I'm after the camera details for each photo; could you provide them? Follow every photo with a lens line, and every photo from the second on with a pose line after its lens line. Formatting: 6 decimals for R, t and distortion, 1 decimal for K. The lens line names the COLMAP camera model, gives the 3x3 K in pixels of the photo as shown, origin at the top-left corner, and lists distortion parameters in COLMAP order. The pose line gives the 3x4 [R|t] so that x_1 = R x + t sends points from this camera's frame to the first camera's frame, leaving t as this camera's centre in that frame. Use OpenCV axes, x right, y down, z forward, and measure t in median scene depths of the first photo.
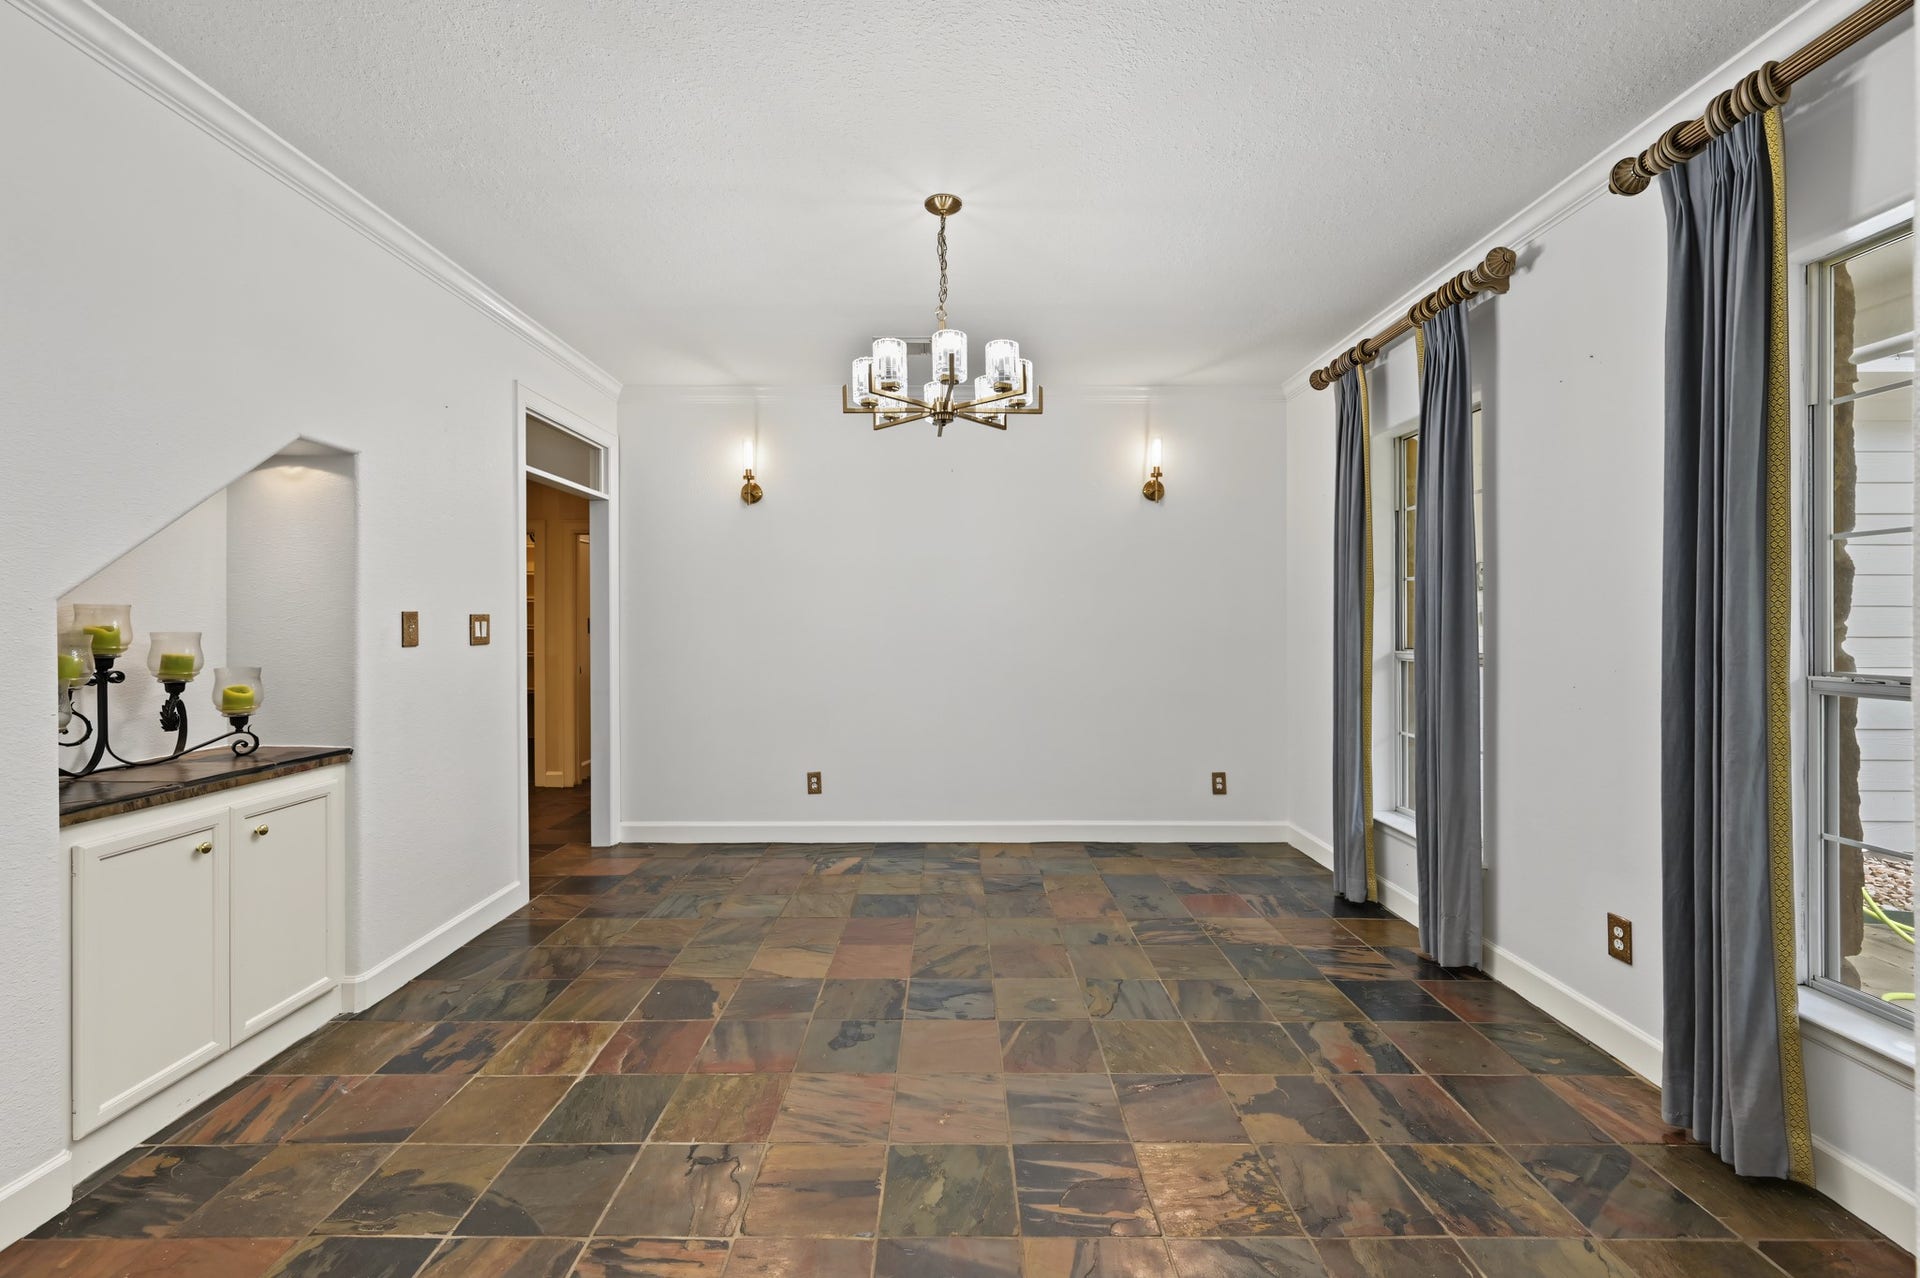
lens RADIAL K [[774.1, 0, 974.4], [0, 774.1, 621.4], [0, 0, 1]] dist [-0.003713, 0.000166]
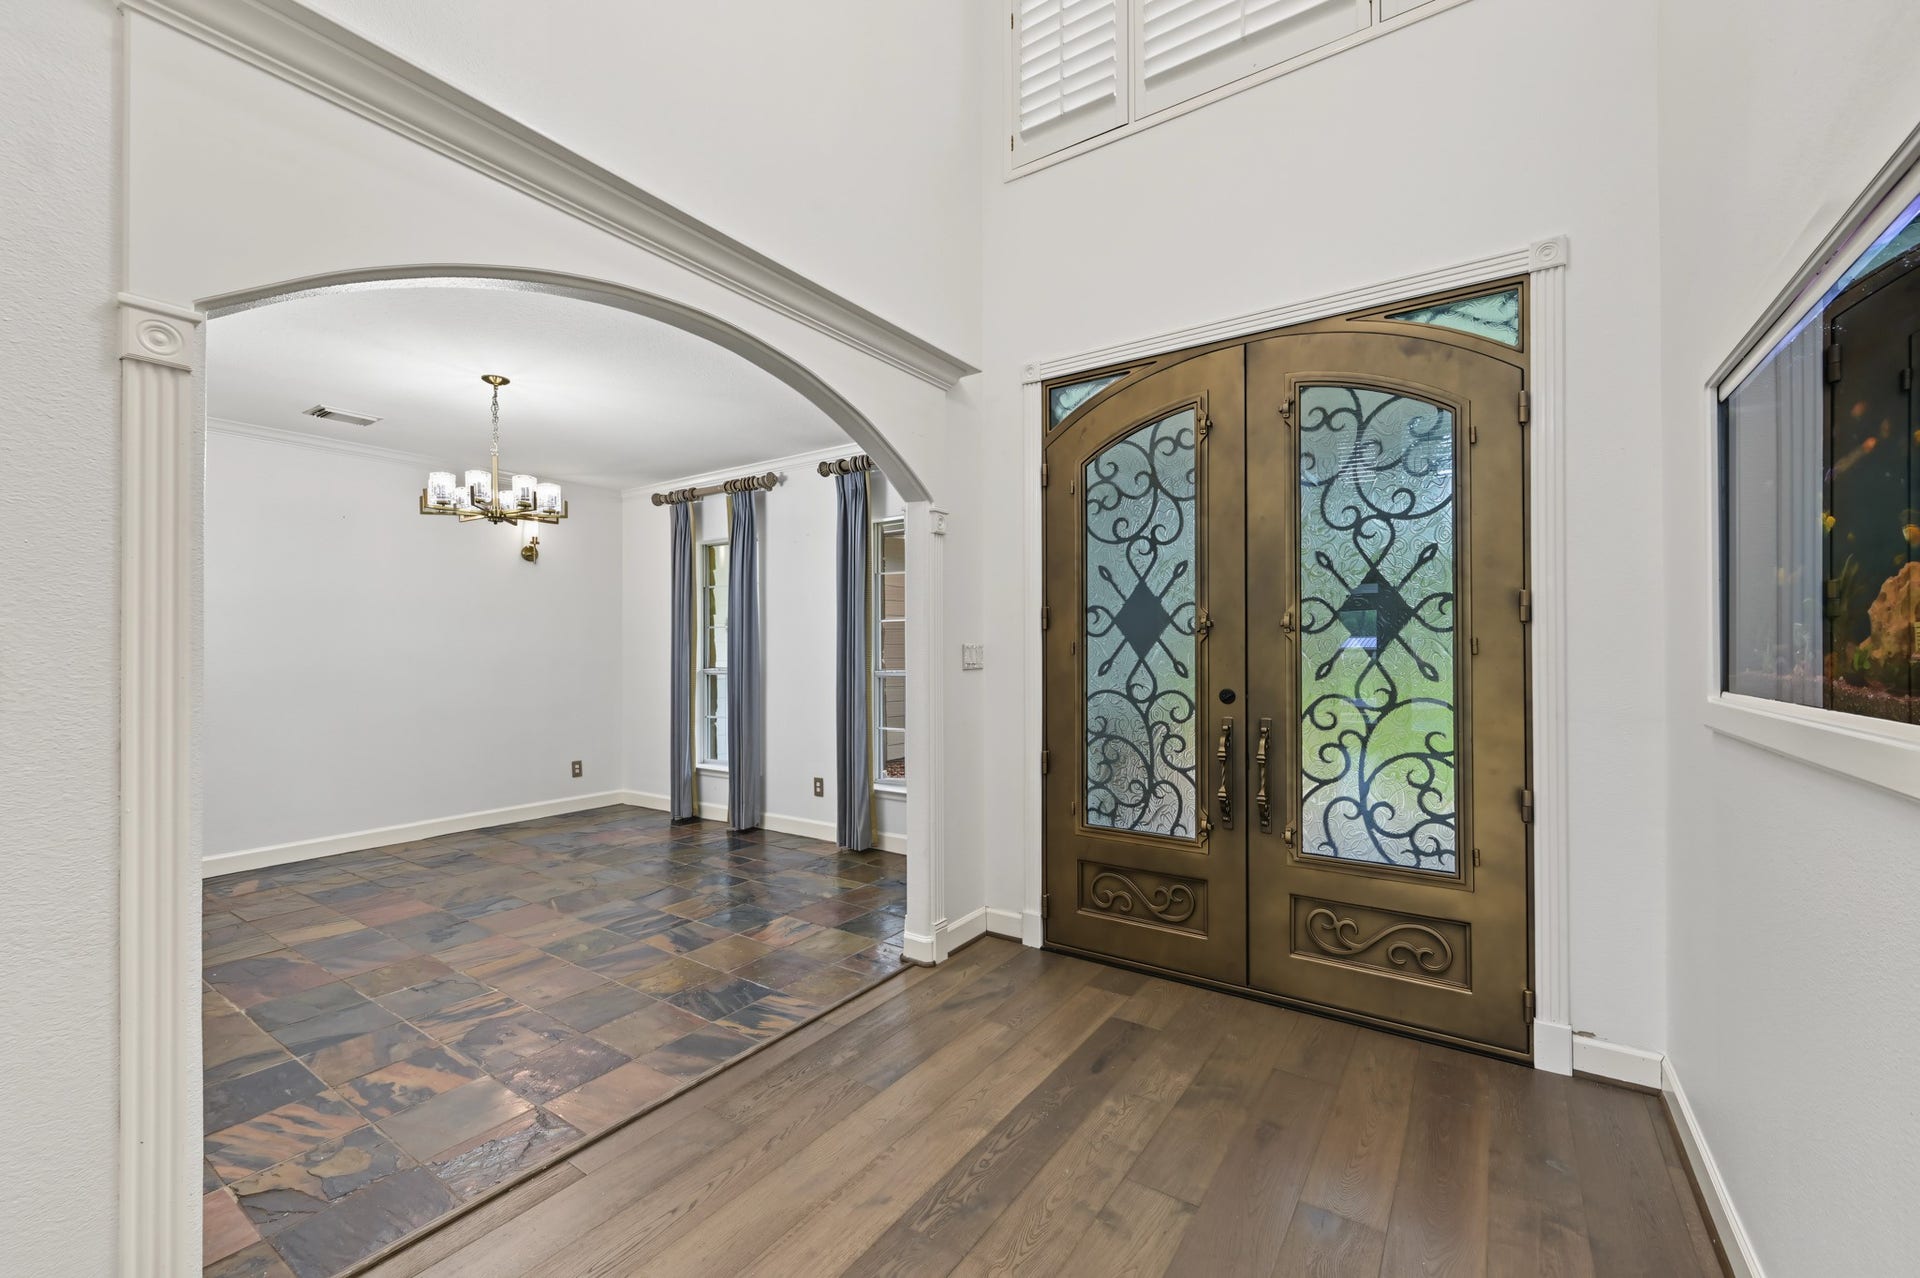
lens RADIAL K [[774.1, 0, 959.1], [0, 774.1, 643.0], [0, 0, 1]] dist [-0.003713, 0.000166]
pose [[0.563536, 0.005328, 0.826074, -0.751645], [0.002474, 0.999964, -0.008137, -0.004673], [-0.826088, 0.006629, 0.563502, -0.588458]]
